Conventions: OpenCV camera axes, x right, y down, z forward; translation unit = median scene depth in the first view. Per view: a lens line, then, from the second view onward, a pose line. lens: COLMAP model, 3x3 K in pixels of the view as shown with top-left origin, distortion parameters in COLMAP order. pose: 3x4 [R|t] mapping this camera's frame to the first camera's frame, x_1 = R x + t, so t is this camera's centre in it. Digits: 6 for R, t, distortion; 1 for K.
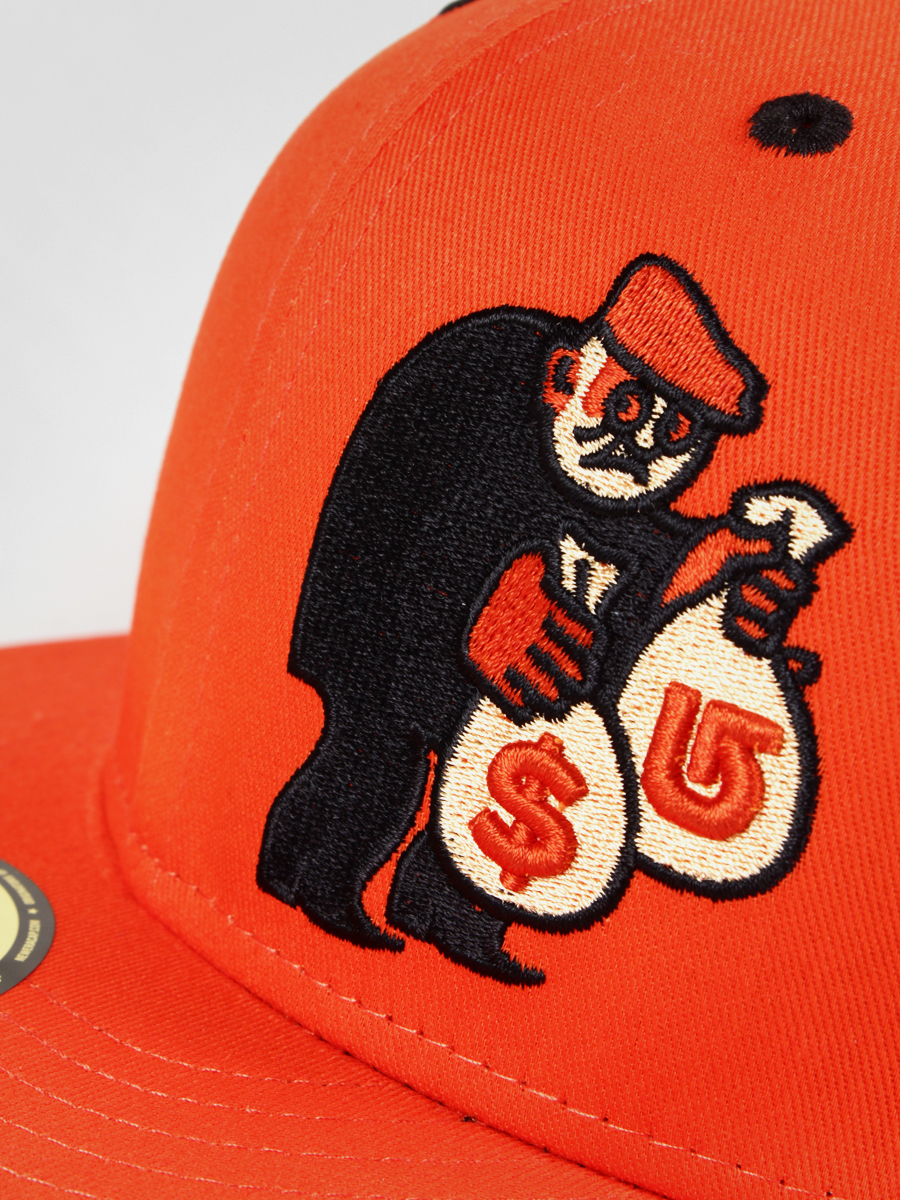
lens RADIAL K [[2981.9, 0, 450.0], [0, 2981.9, 600.0], [0, 0, 1]] dist [0.020635, 0.380166]
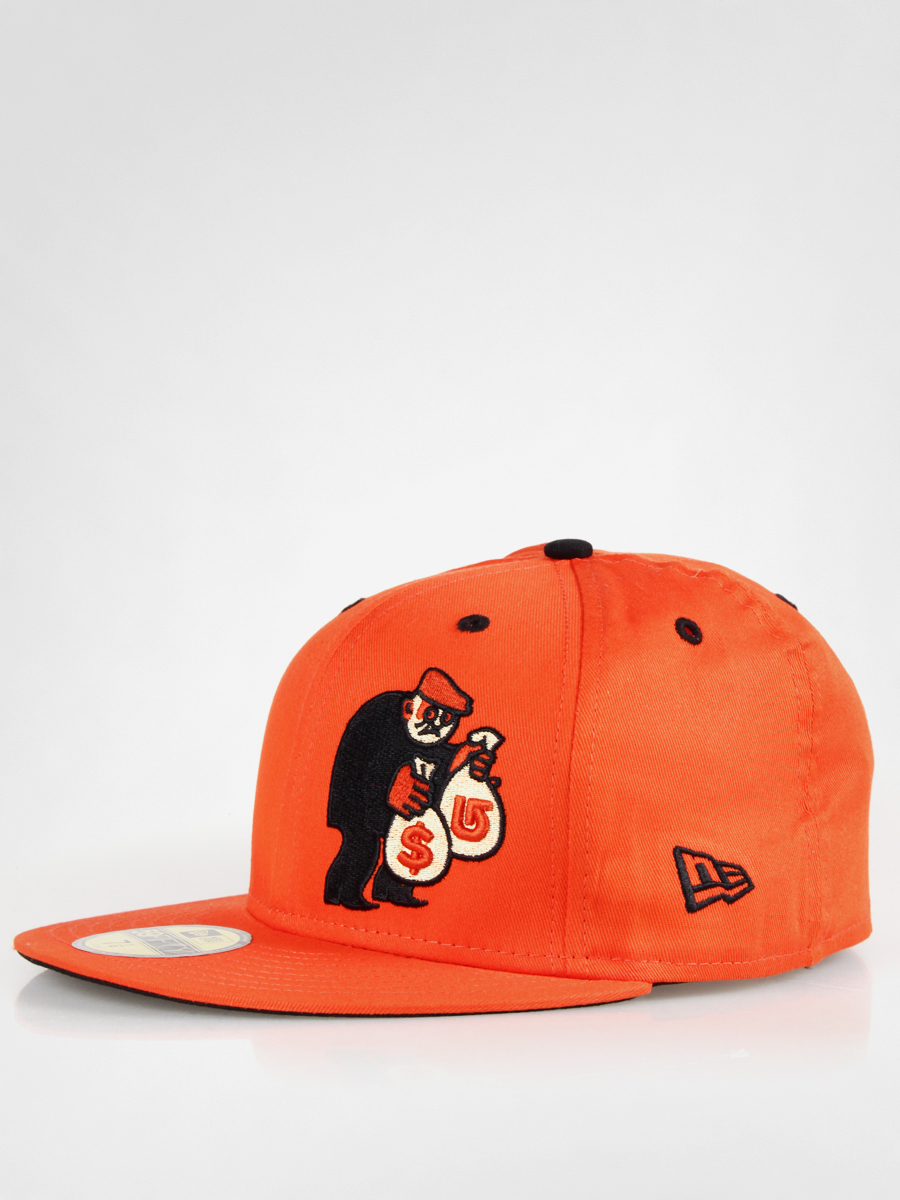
lens RADIAL K [[2981.9, 0, 450.0], [0, 2981.9, 600.0], [0, 0, 1]] dist [0.020635, 0.380166]
pose [[0.988679, -0.112662, 0.099097, -0.215976], [0.133319, 0.962638, -0.235698, 0.557774], [-0.068840, 0.246241, 0.966761, -2.049086]]
